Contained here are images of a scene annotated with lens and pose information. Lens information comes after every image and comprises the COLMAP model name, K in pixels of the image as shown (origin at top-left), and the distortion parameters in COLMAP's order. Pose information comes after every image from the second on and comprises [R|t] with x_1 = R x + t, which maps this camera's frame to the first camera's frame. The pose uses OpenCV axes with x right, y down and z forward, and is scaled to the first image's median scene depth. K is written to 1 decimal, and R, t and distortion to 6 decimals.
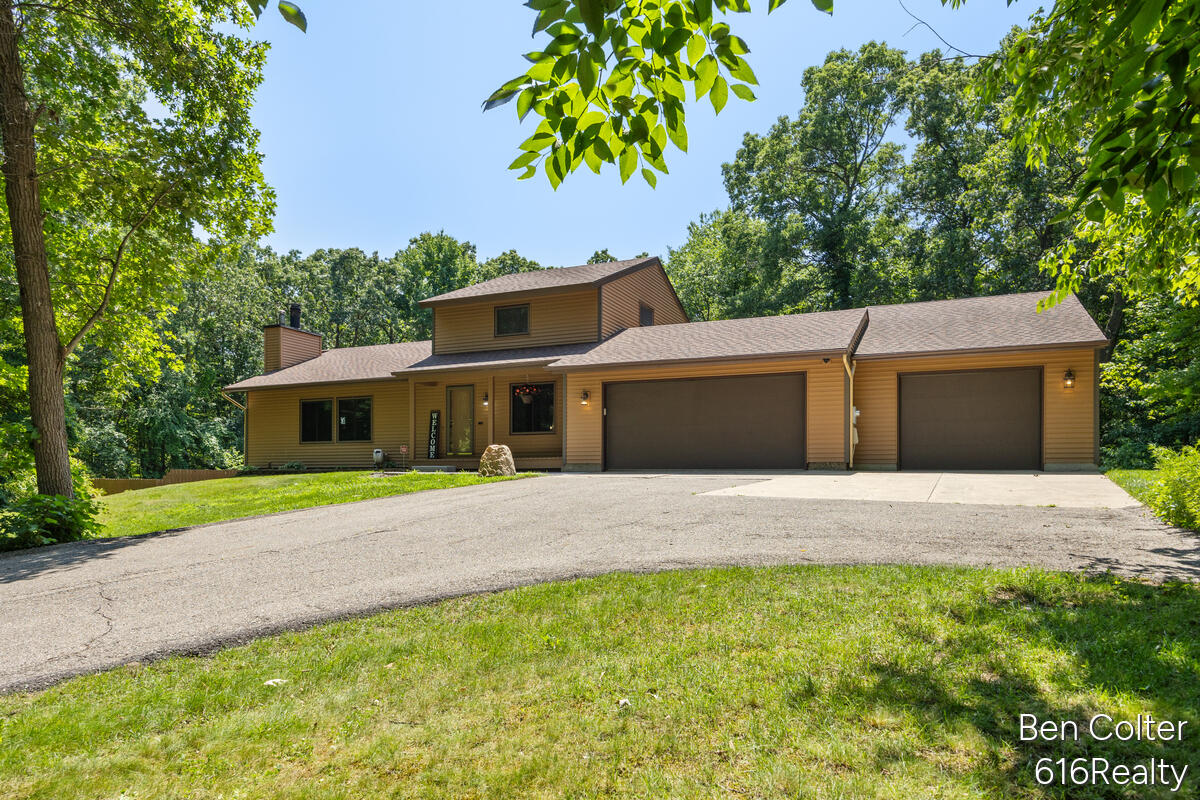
lens RADIAL K [[797.2, 0, 598.4], [0, 797.2, 407.1], [0, 0, 1]] dist [-0.007444, 0.001734]
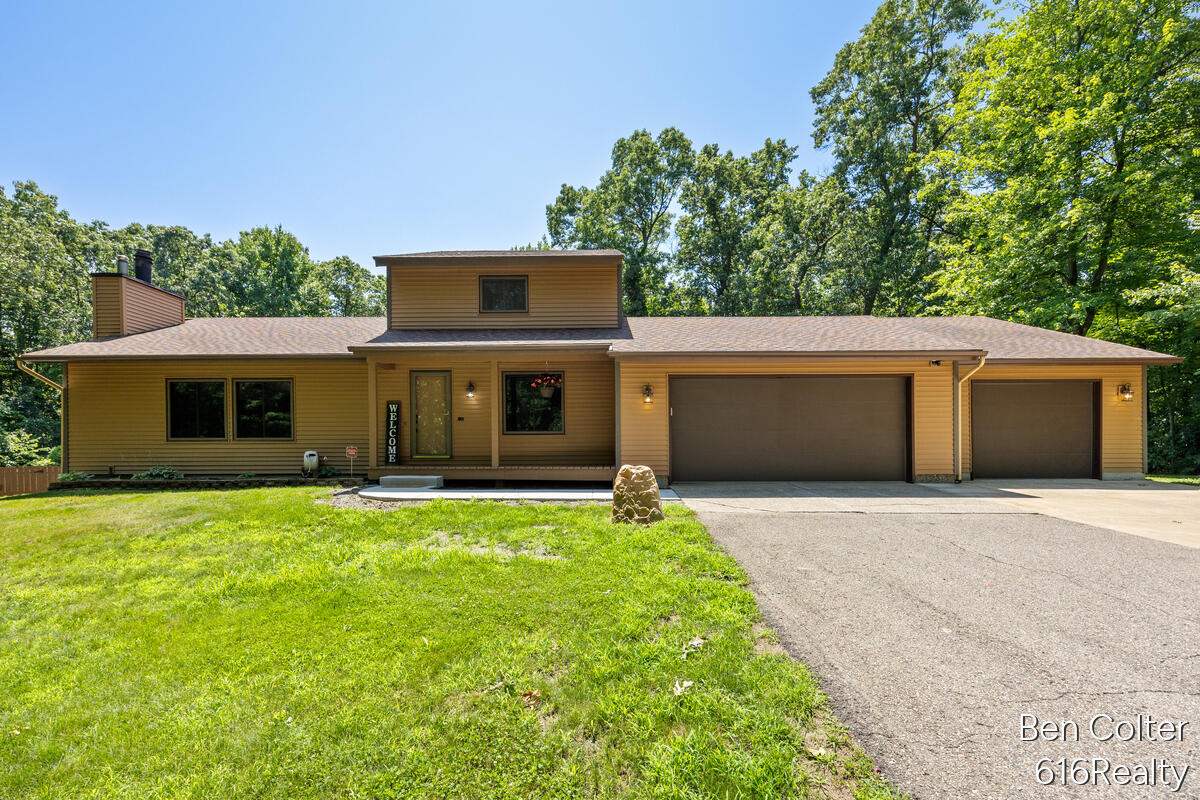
lens RADIAL K [[509.8, 0, 585.2], [0, 509.8, 428.2], [0, 0, 1]] dist [-0.002911, -0.000570]
pose [[0.912684, 0.007037, 0.408605, -0.205008], [-0.031704, 0.998058, 0.053629, -0.001580], [-0.407434, -0.061901, 0.911134, 0.404482]]
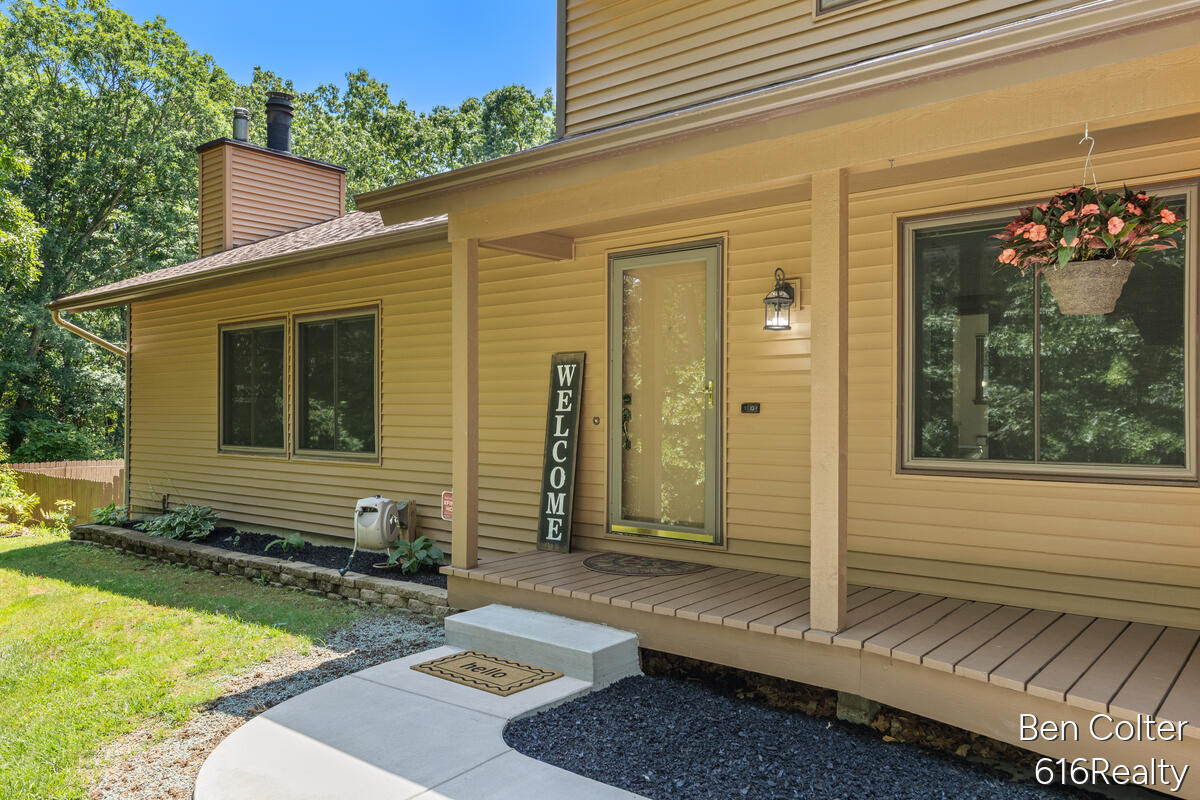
lens RADIAL K [[859.5, 0, 591.6], [0, 859.5, 399.5], [0, 0, 1]] dist [-0.006248, 0.000284]
pose [[0.959164, -0.006747, -0.282769, -0.102869], [0.031591, 0.996016, 0.083391, -0.003202], [0.281080, -0.088919, 0.955556, 0.635512]]
